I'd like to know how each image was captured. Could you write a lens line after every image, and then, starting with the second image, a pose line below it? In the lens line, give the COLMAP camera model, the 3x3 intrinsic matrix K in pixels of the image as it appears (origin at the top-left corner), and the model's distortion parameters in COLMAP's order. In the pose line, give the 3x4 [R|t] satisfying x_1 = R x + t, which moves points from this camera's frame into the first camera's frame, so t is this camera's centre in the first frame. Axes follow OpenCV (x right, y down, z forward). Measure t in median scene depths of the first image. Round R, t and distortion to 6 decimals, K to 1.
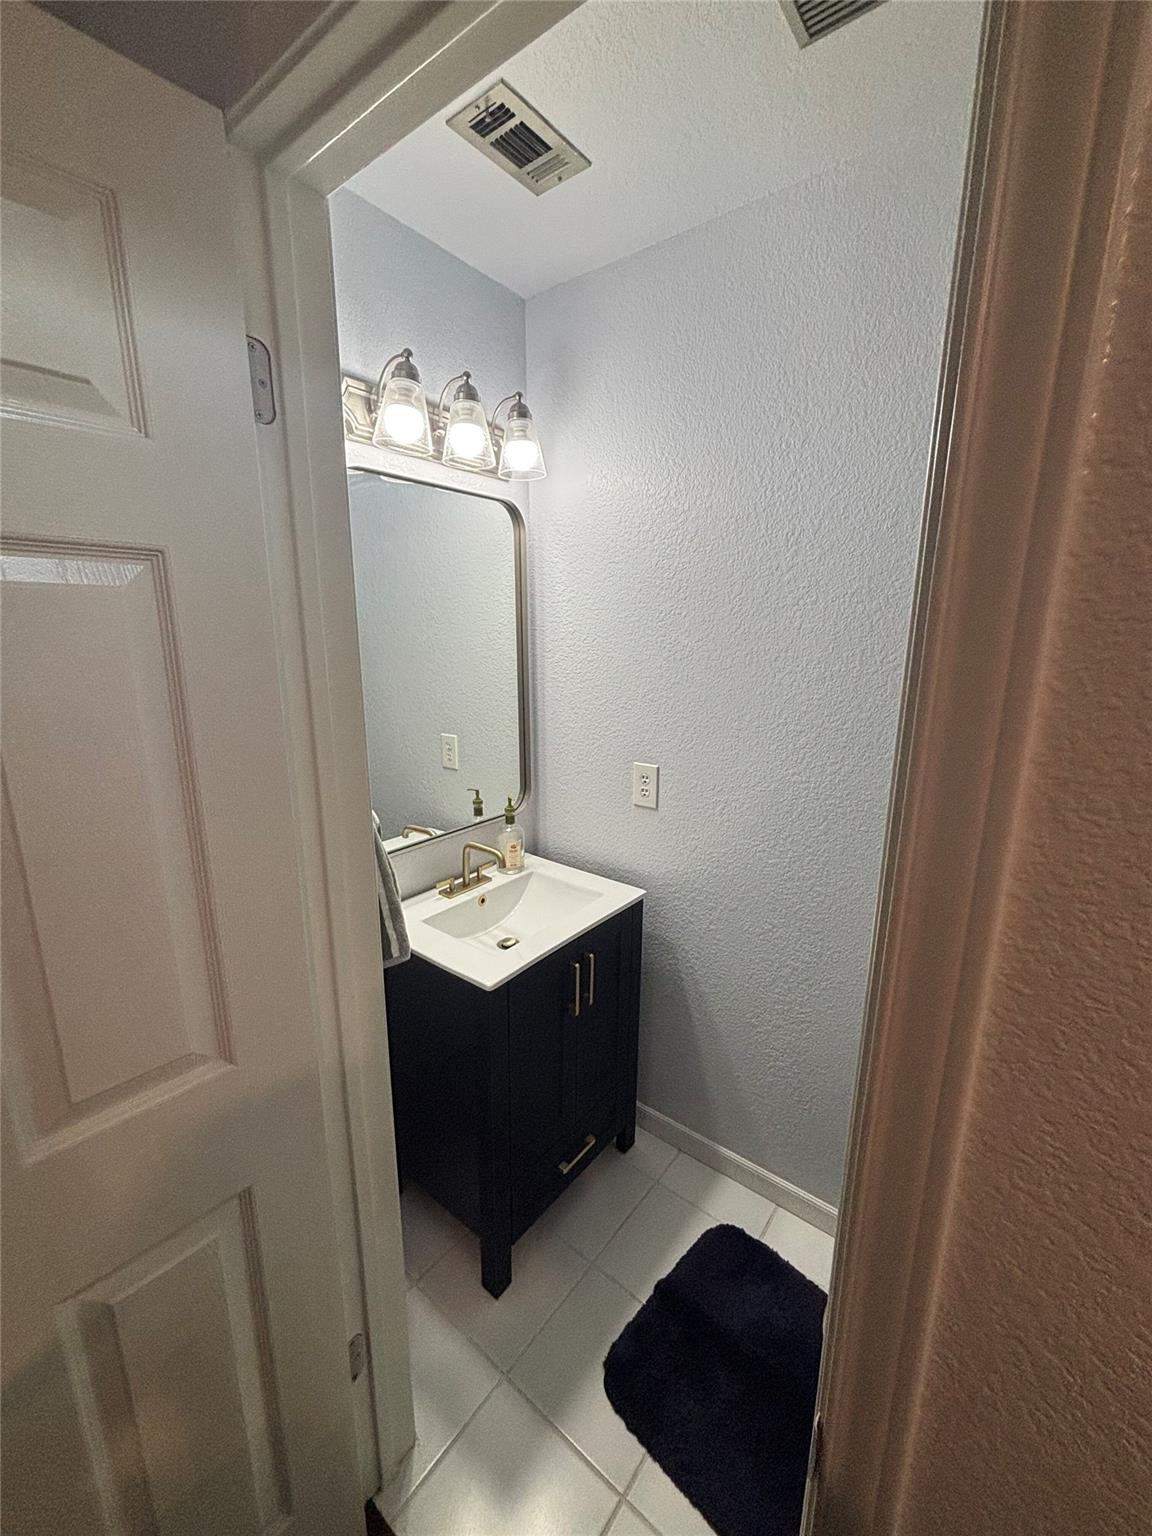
lens RADIAL K [[618.9, 0, 574.4], [0, 618.9, 770.9], [0, 0, 1]] dist [-0.004071, 0.000570]
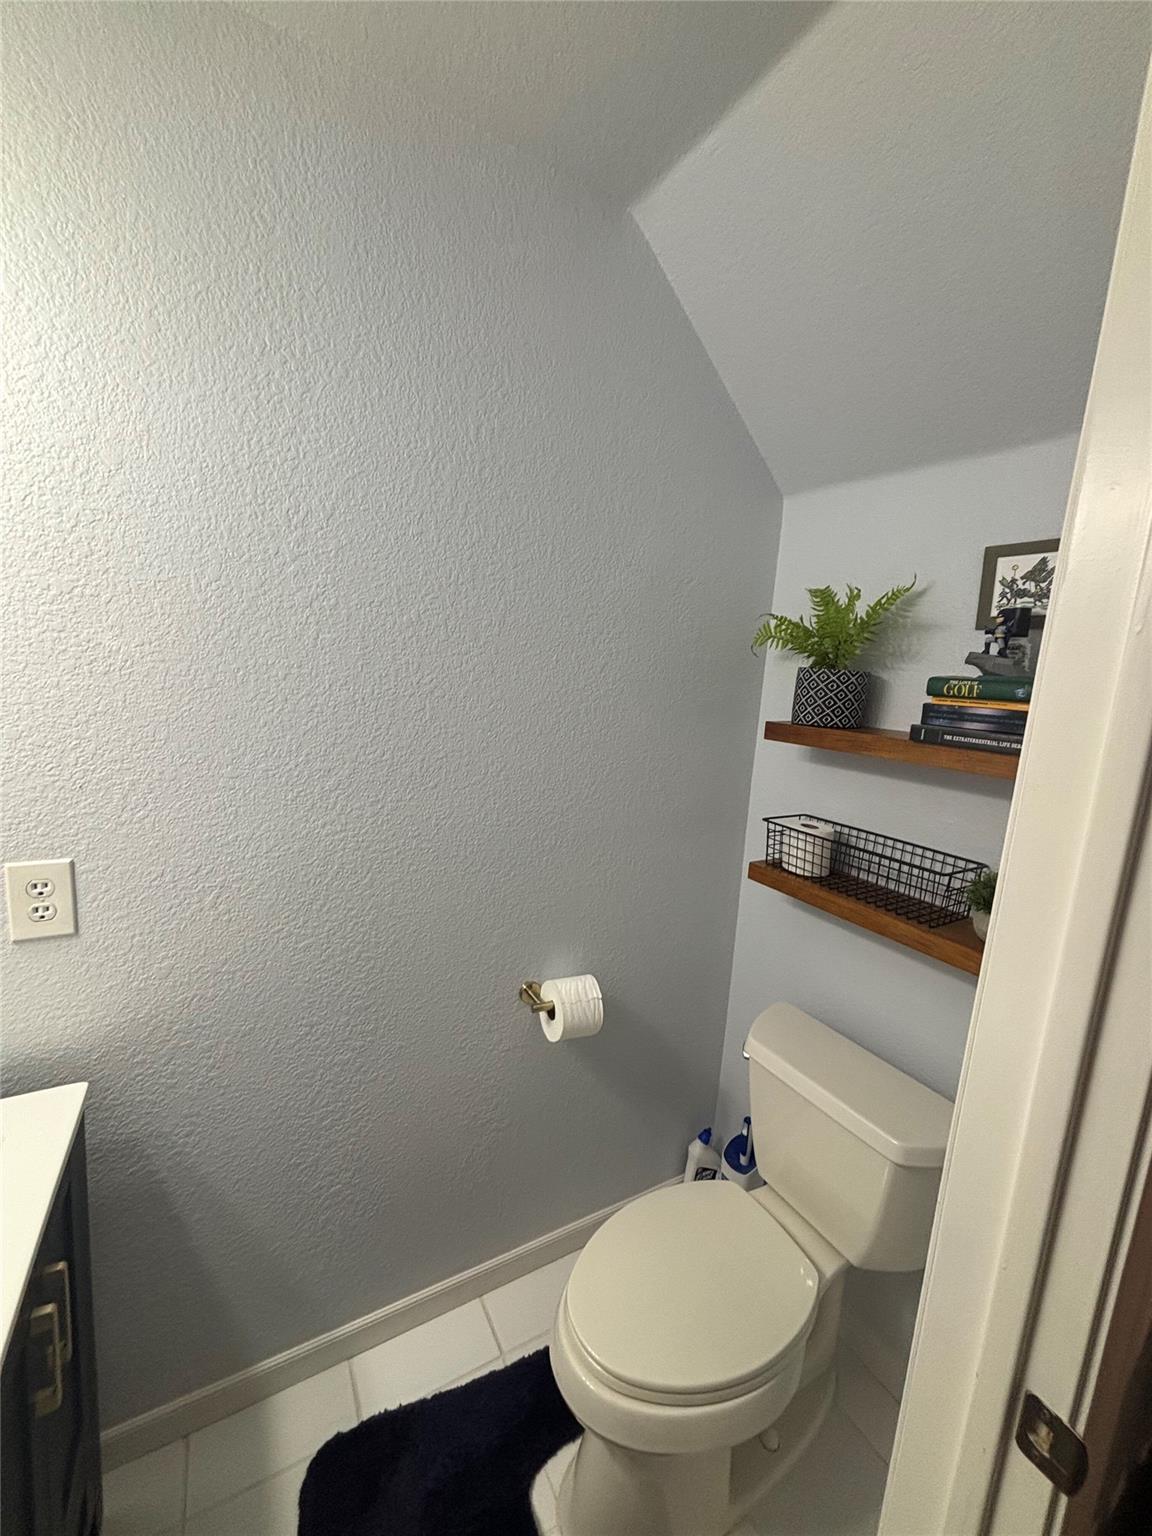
lens RADIAL K [[618.9, 0, 573.3], [0, 618.9, 762.9], [0, 0, 1]] dist [-0.004071, 0.000570]
pose [[0.381554, -0.119364, 0.916607, -0.205159], [0.135463, 0.988142, 0.072291, -0.076717], [-0.914367, 0.096584, 0.393199, 0.360907]]
